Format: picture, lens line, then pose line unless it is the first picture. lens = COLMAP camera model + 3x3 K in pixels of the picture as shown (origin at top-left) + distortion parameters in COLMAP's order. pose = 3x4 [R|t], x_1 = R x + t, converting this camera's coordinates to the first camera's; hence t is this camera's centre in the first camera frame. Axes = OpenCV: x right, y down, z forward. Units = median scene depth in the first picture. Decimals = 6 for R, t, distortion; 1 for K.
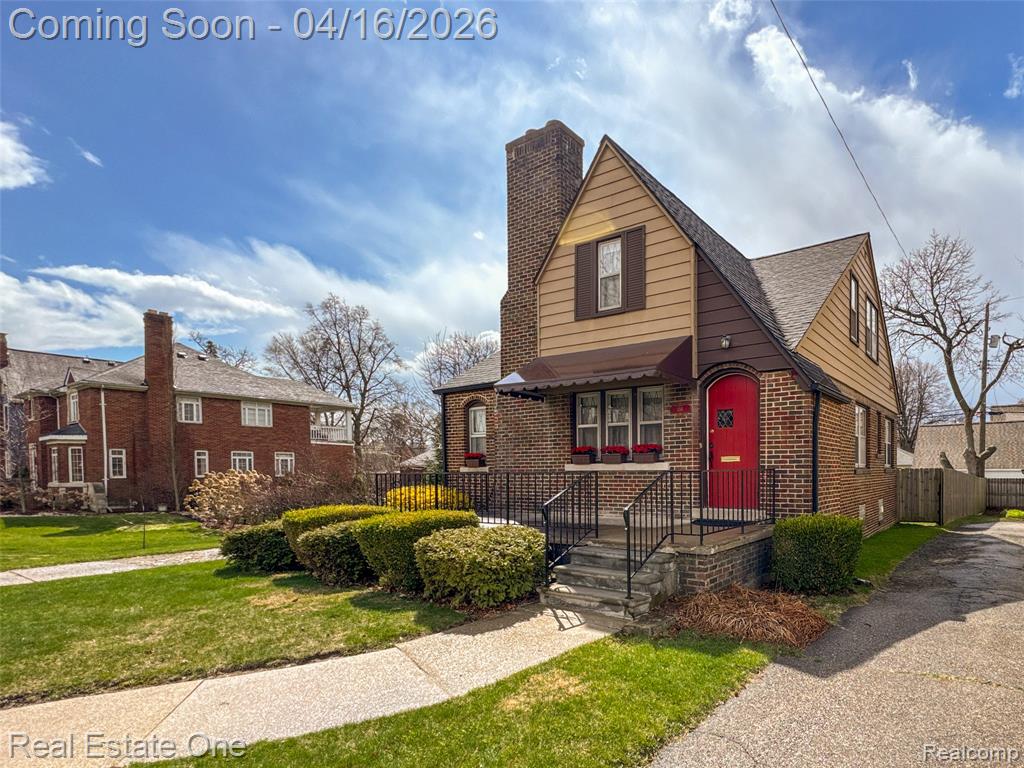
lens RADIAL K [[531.0, 0, 661.9], [0, 531.0, 484.2], [0, 0, 1]] dist [0.001011, -0.000144]
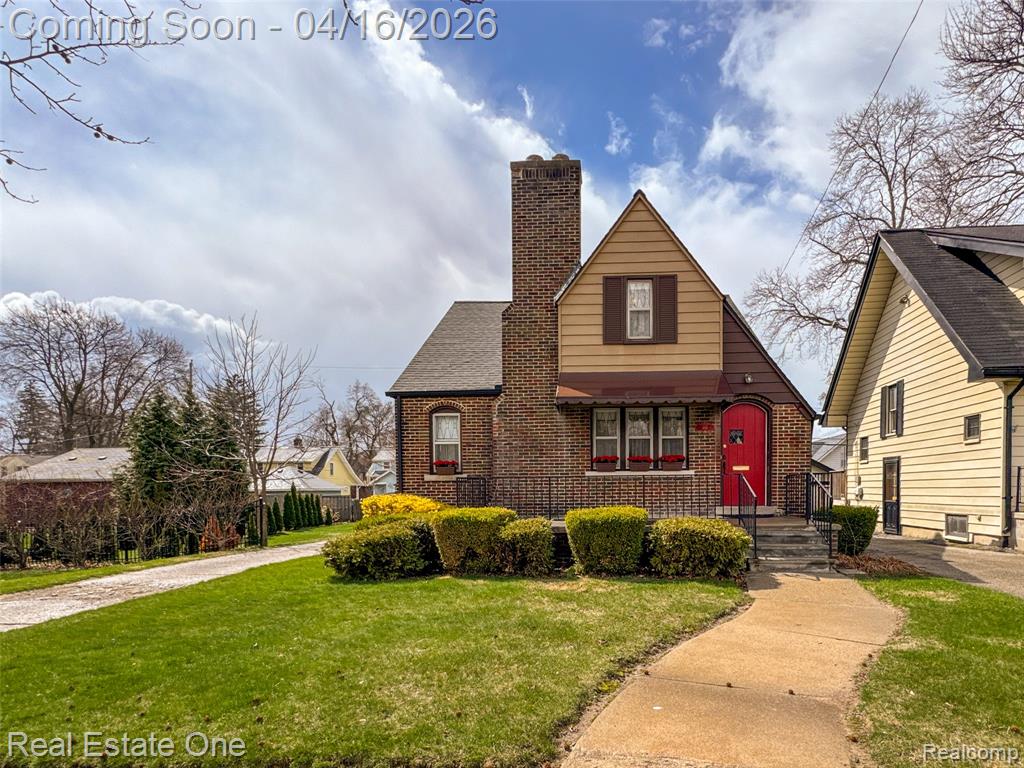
lens RADIAL K [[568.5, 0, 562.4], [0, 568.5, 505.8], [0, 0, 1]] dist [-0.002343, -0.000268]
pose [[0.886910, -0.016779, 0.461638, -0.803325], [0.015873, 0.999857, 0.005845, 0.026921], [-0.461670, 0.002144, 0.887049, -0.028320]]
